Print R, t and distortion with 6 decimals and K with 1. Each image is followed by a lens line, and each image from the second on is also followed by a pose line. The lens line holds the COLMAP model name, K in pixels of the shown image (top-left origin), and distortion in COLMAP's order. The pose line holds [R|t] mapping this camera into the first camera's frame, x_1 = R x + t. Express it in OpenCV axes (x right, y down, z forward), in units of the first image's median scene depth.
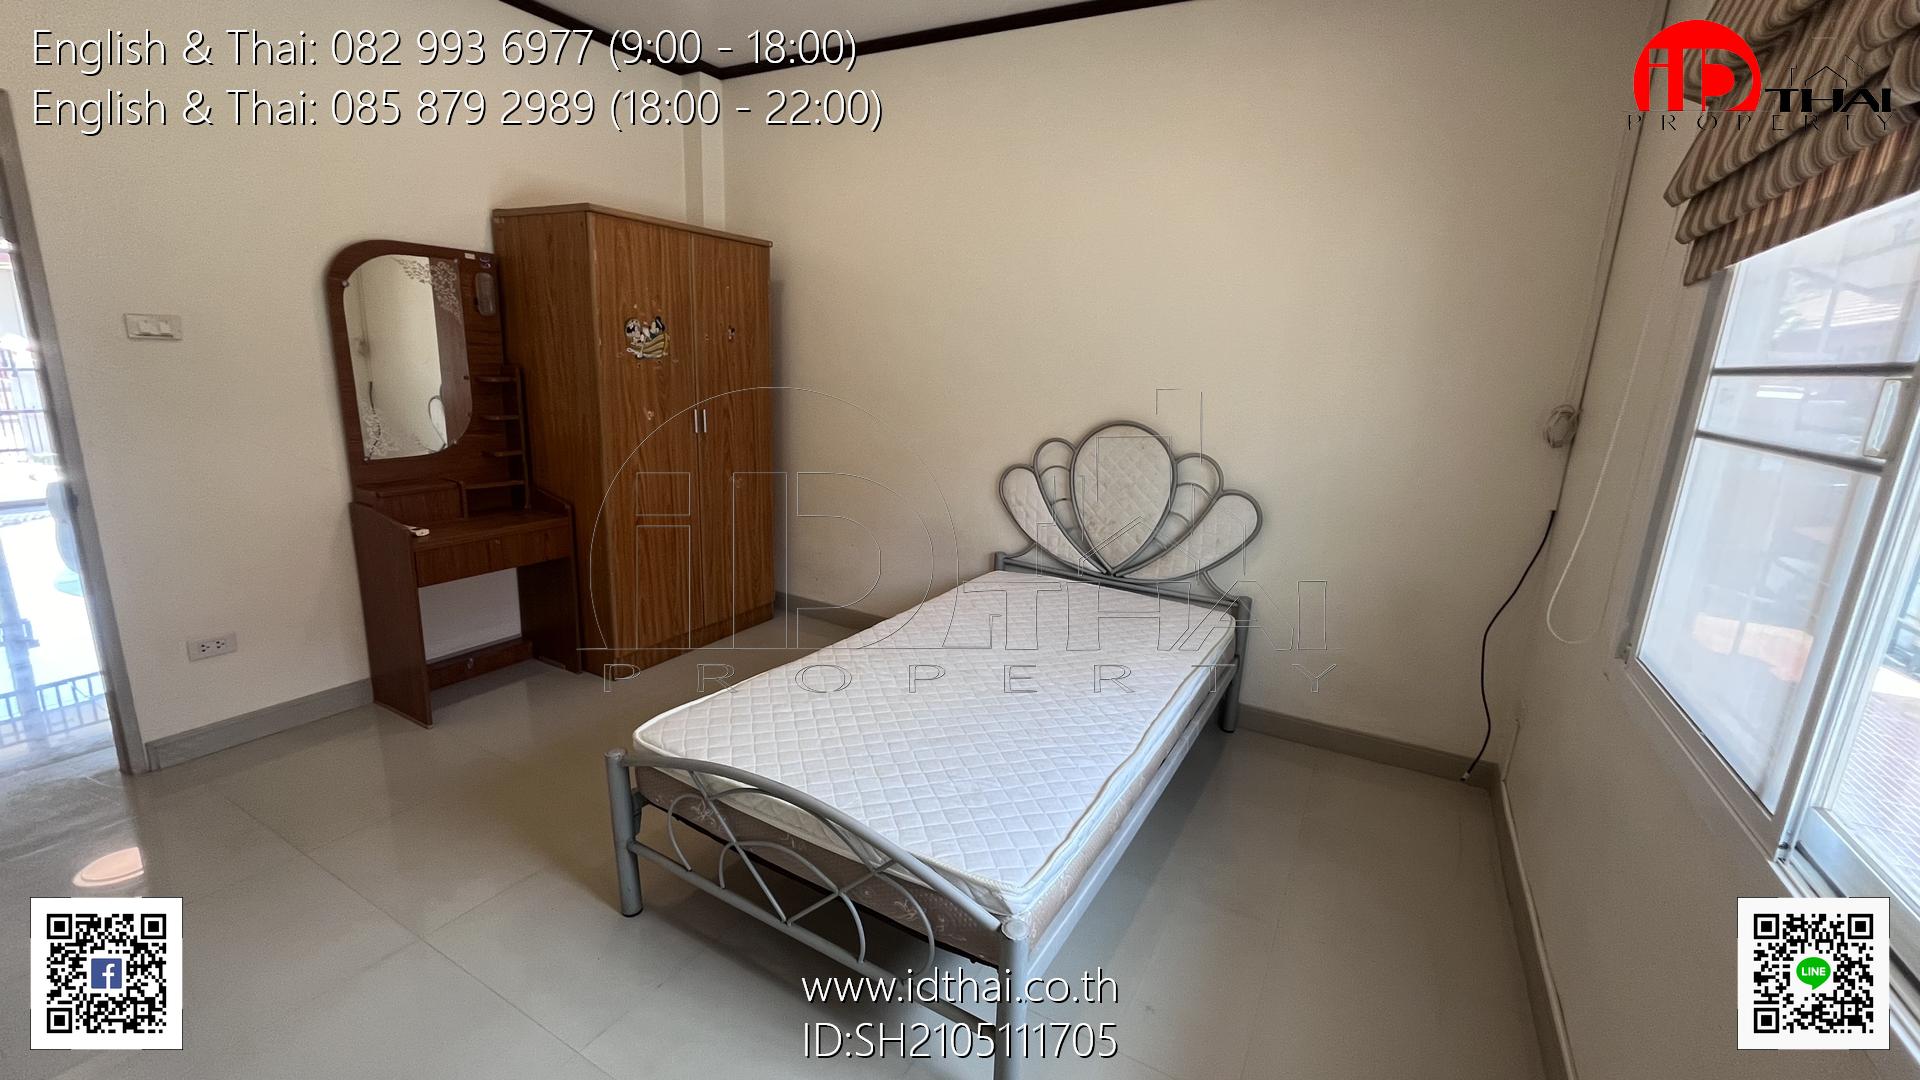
lens RADIAL K [[778.9, 0, 957.5], [0, 778.9, 540.2], [0, 0, 1]] dist [-0.004656, -0.000106]
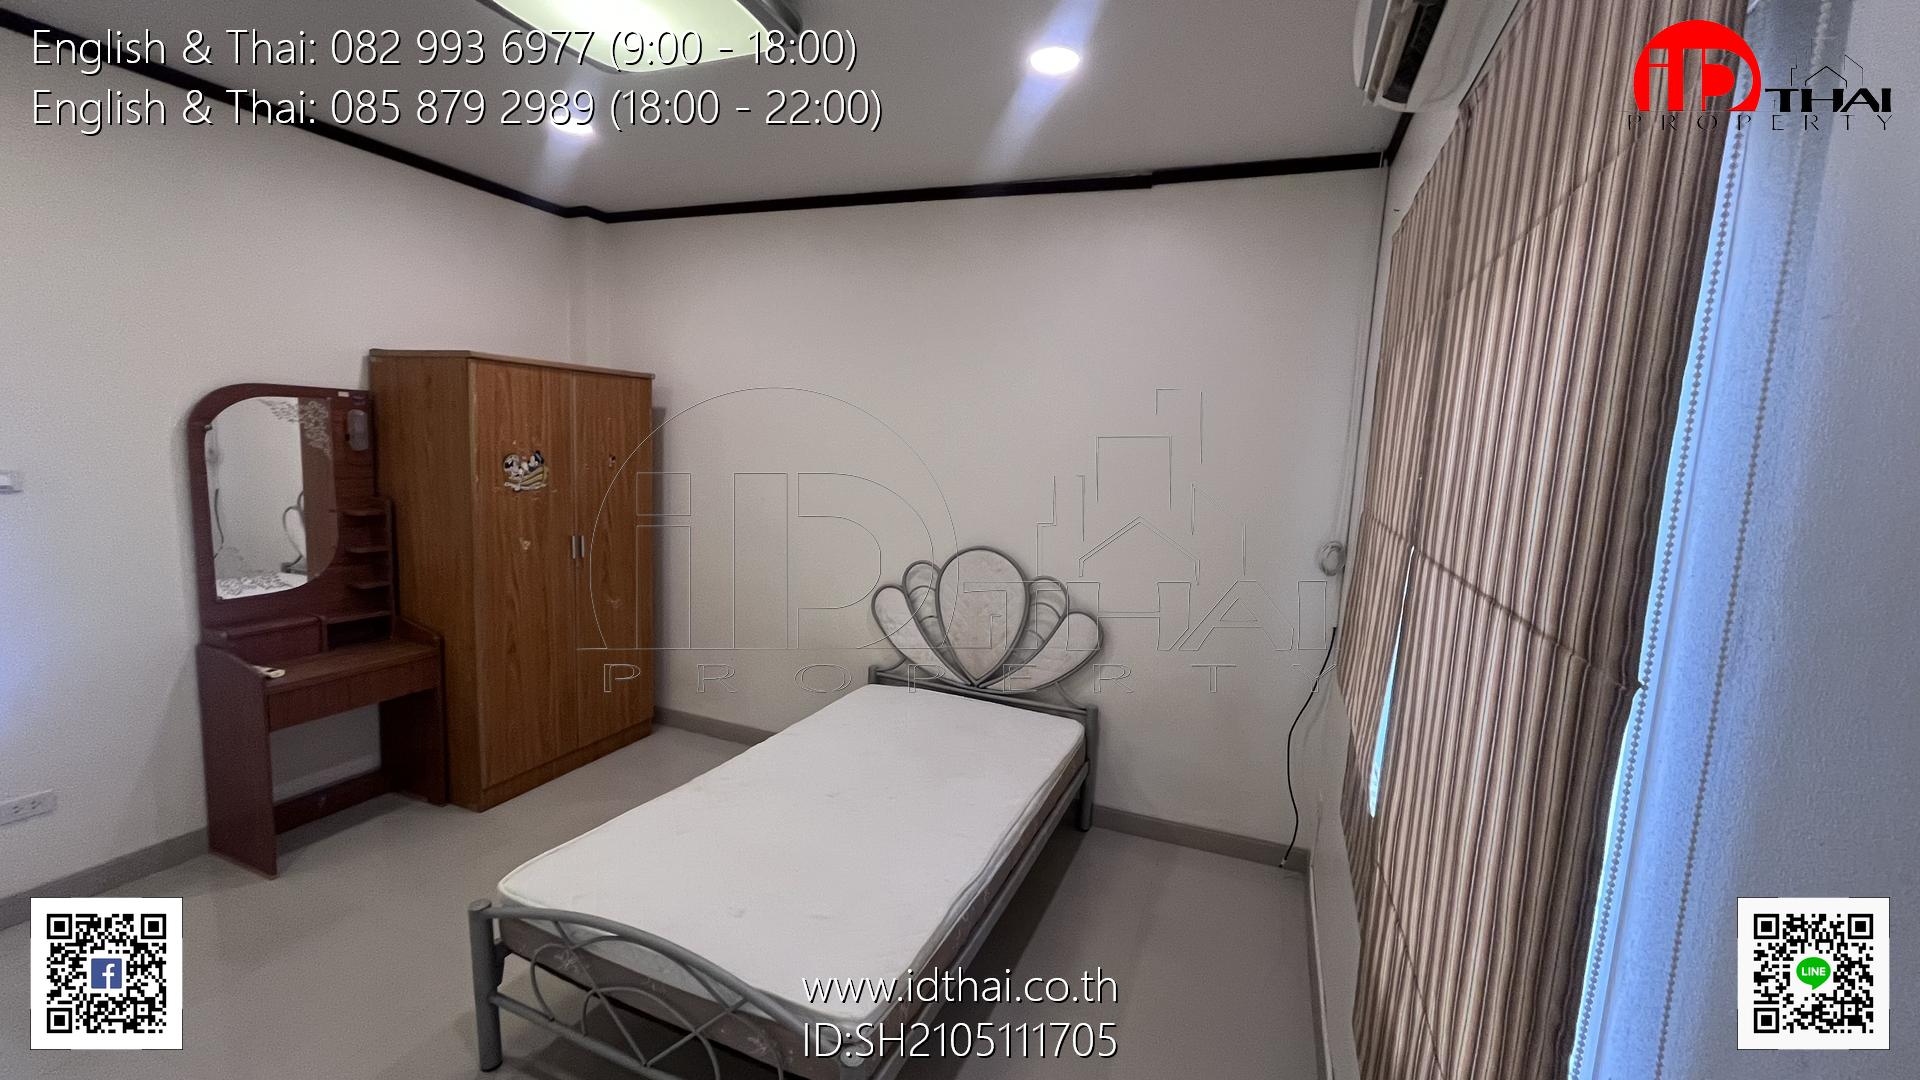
lens RADIAL K [[778.9, 0, 959.4], [0, 778.9, 540.7], [0, 0, 1]] dist [-0.004656, -0.000106]
pose [[0.991405, -0.010770, 0.130385, 0.038339], [0.023367, 0.995157, -0.095477, -0.056757], [-0.128725, 0.097703, 0.986856, -0.088728]]
